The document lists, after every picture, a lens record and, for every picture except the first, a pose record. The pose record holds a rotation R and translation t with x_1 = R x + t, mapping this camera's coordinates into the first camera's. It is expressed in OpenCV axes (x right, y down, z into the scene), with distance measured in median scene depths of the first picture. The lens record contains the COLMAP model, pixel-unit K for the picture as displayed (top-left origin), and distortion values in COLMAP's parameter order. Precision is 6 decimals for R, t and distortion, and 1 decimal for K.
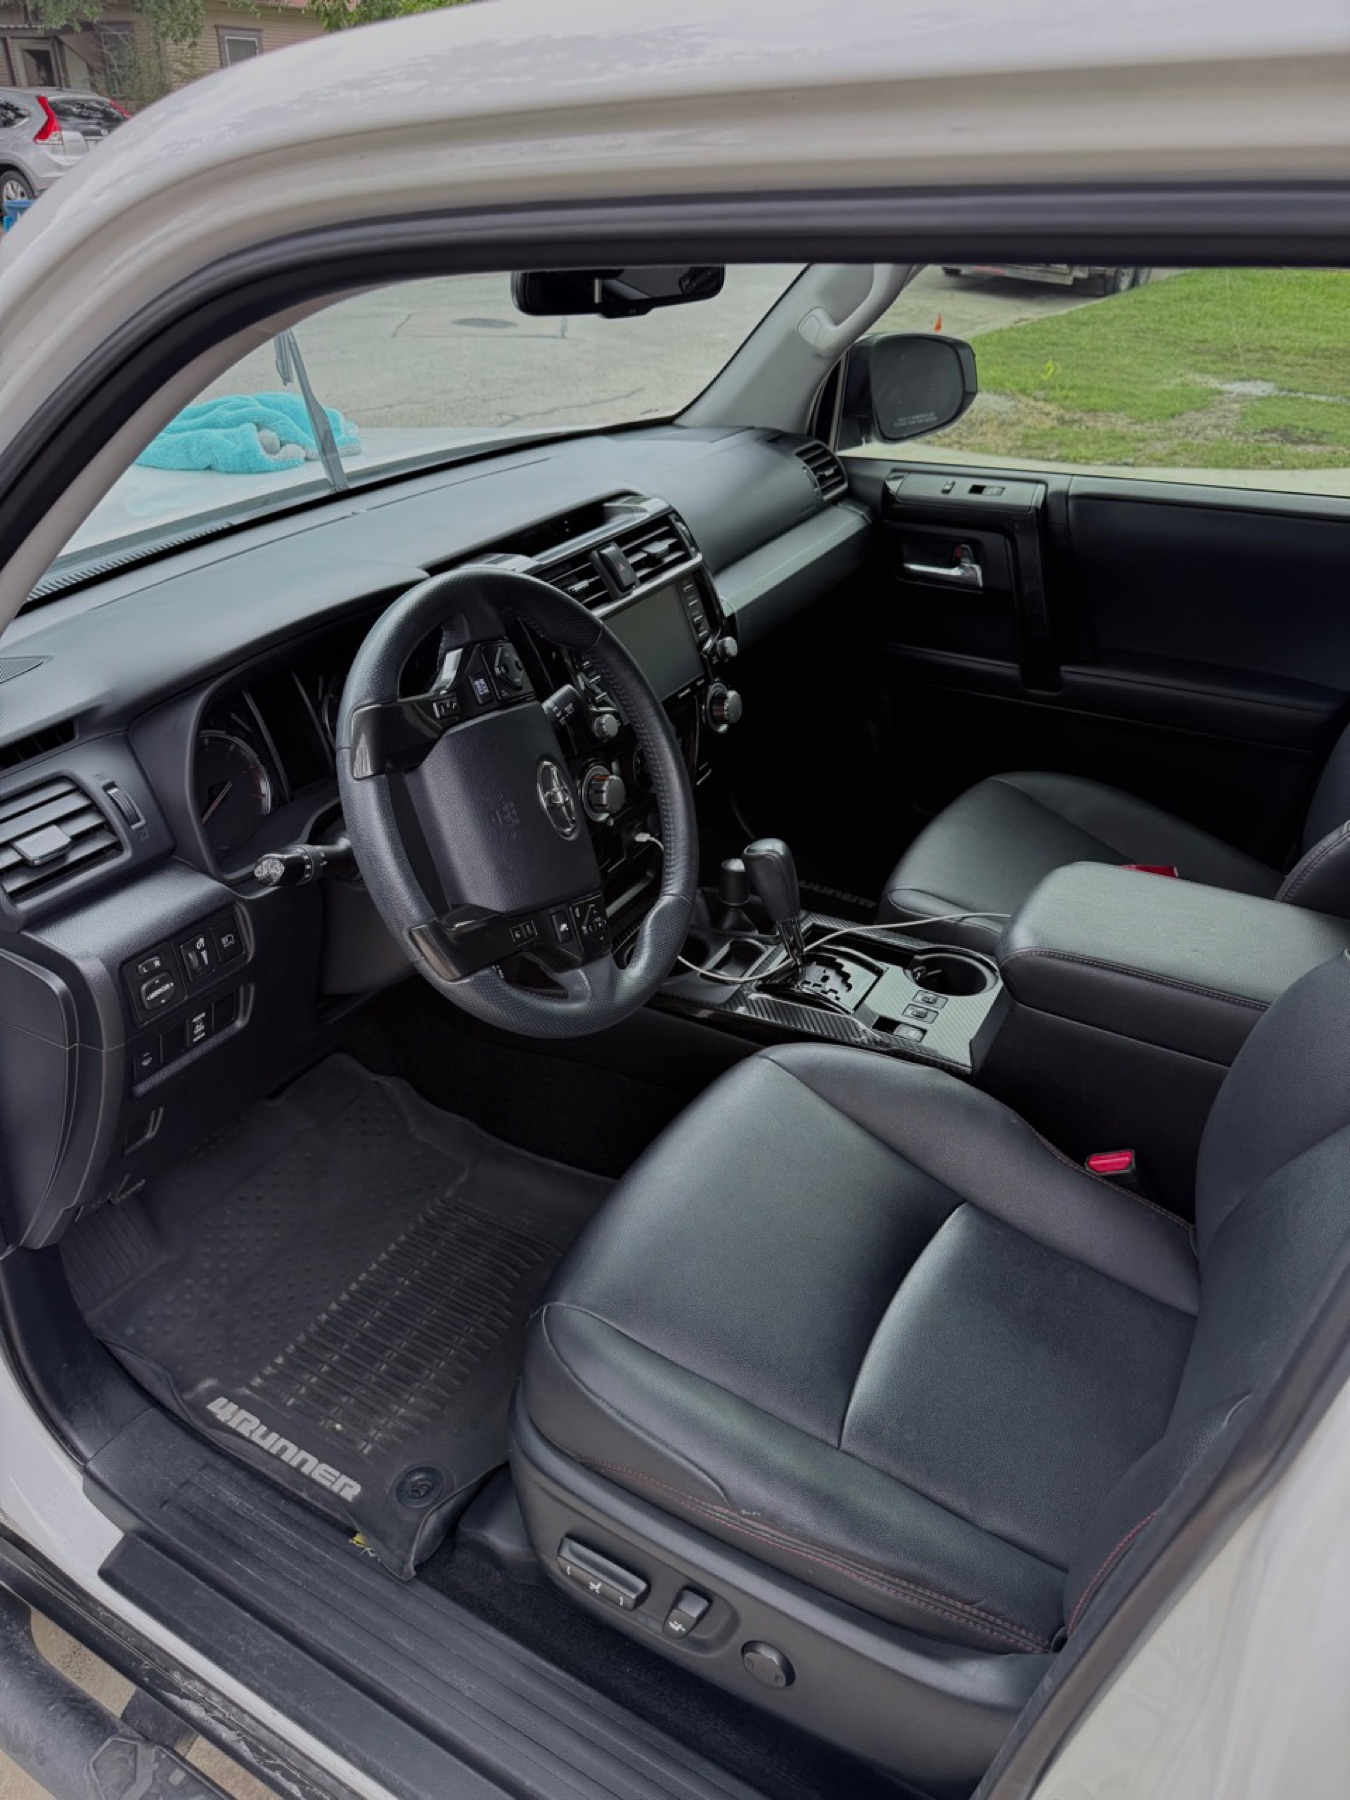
lens RADIAL K [[1343.8, 0, 601.7], [0, 1343.8, 900.0], [0, 0, 1]] dist [0.046052, -0.087382]
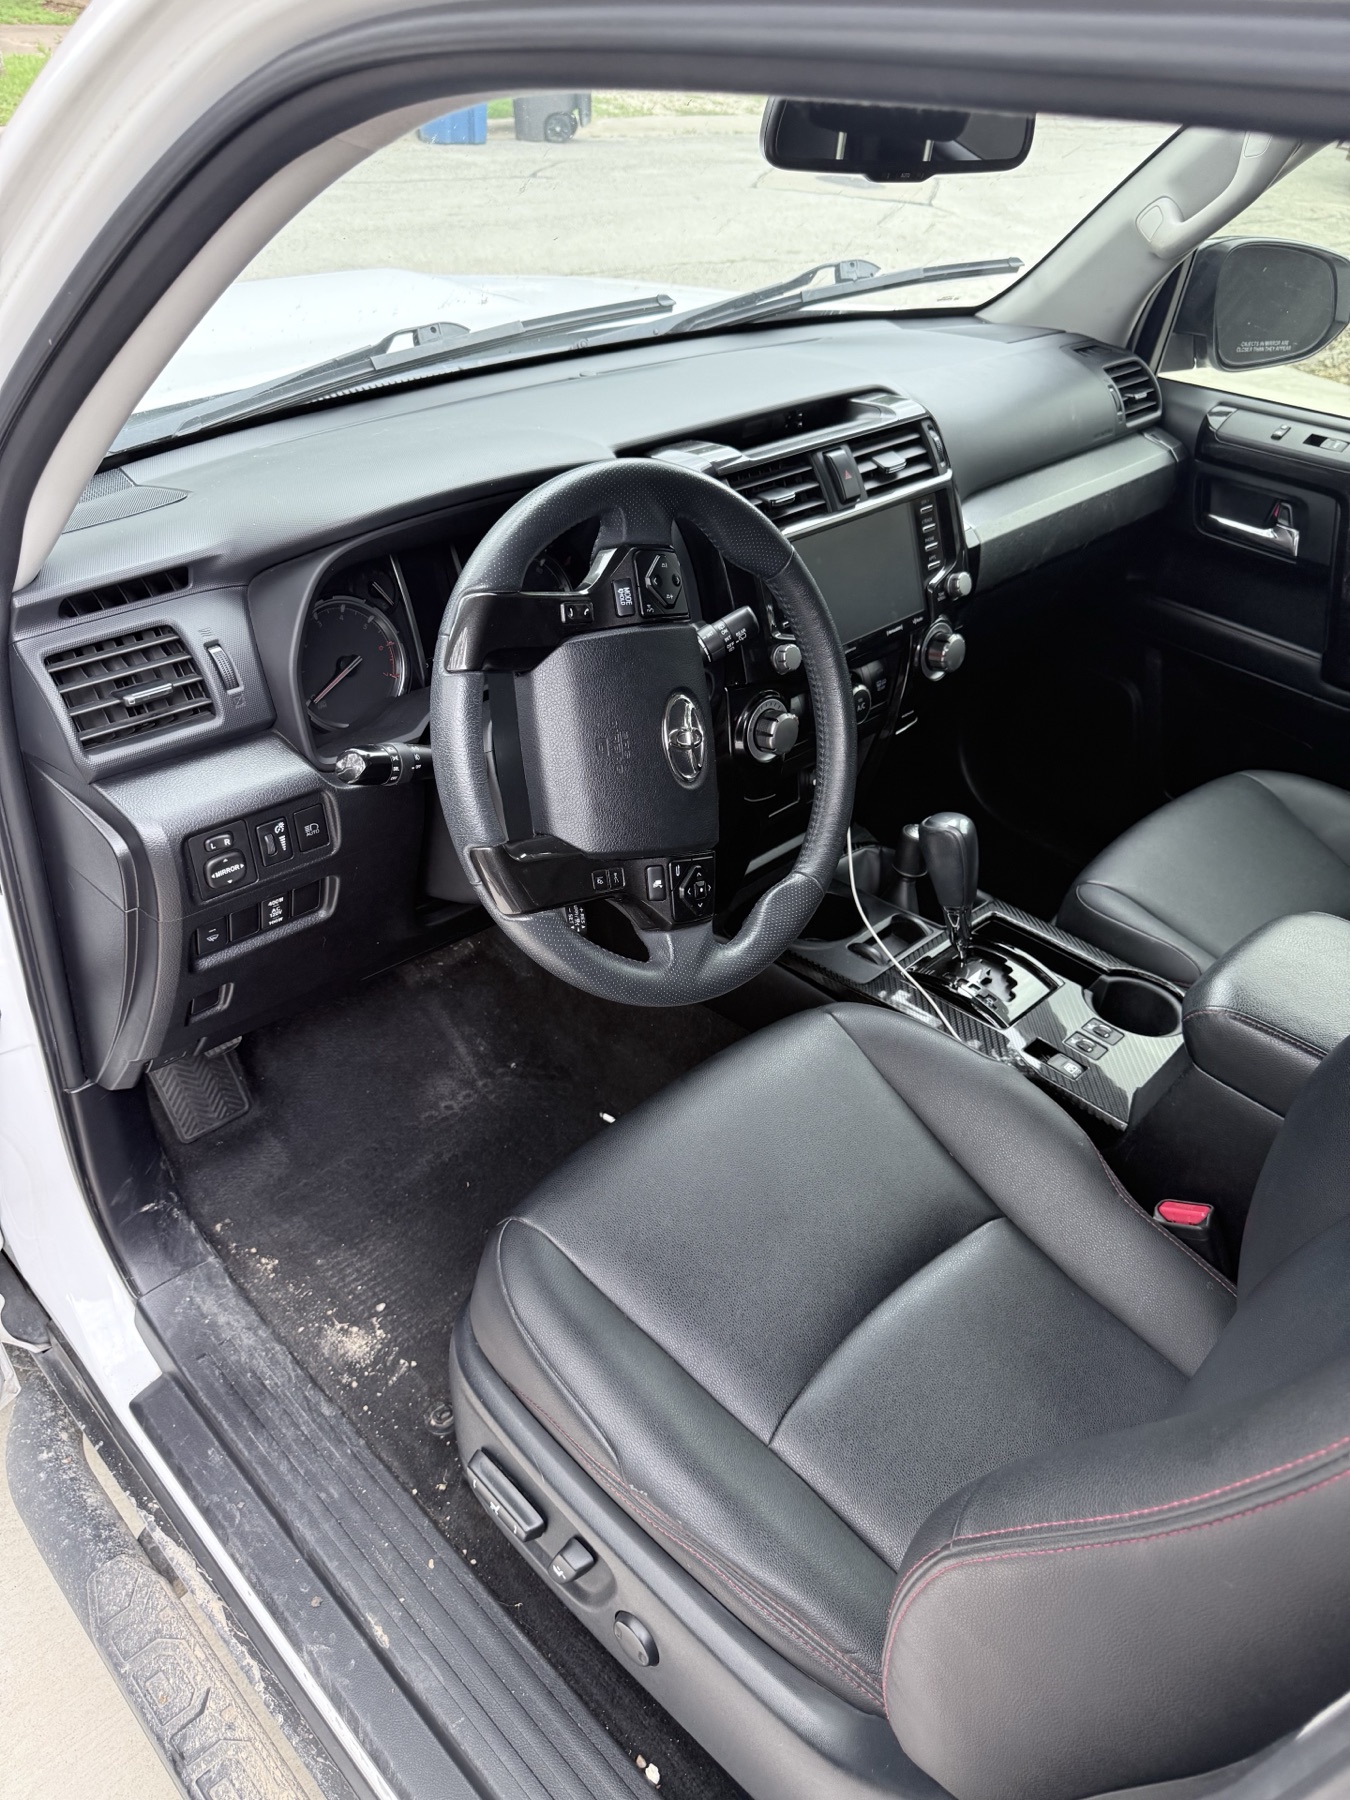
lens RADIAL K [[1324.8, 0, 576.3], [0, 1324.8, 906.0], [0, 0, 1]] dist [0.074732, -0.180975]
pose [[0.962874, 0.195923, -0.185711, 0.062226], [-0.177535, 0.977822, 0.111107, -0.040381], [0.203360, -0.074011, 0.976303, 0.102576]]
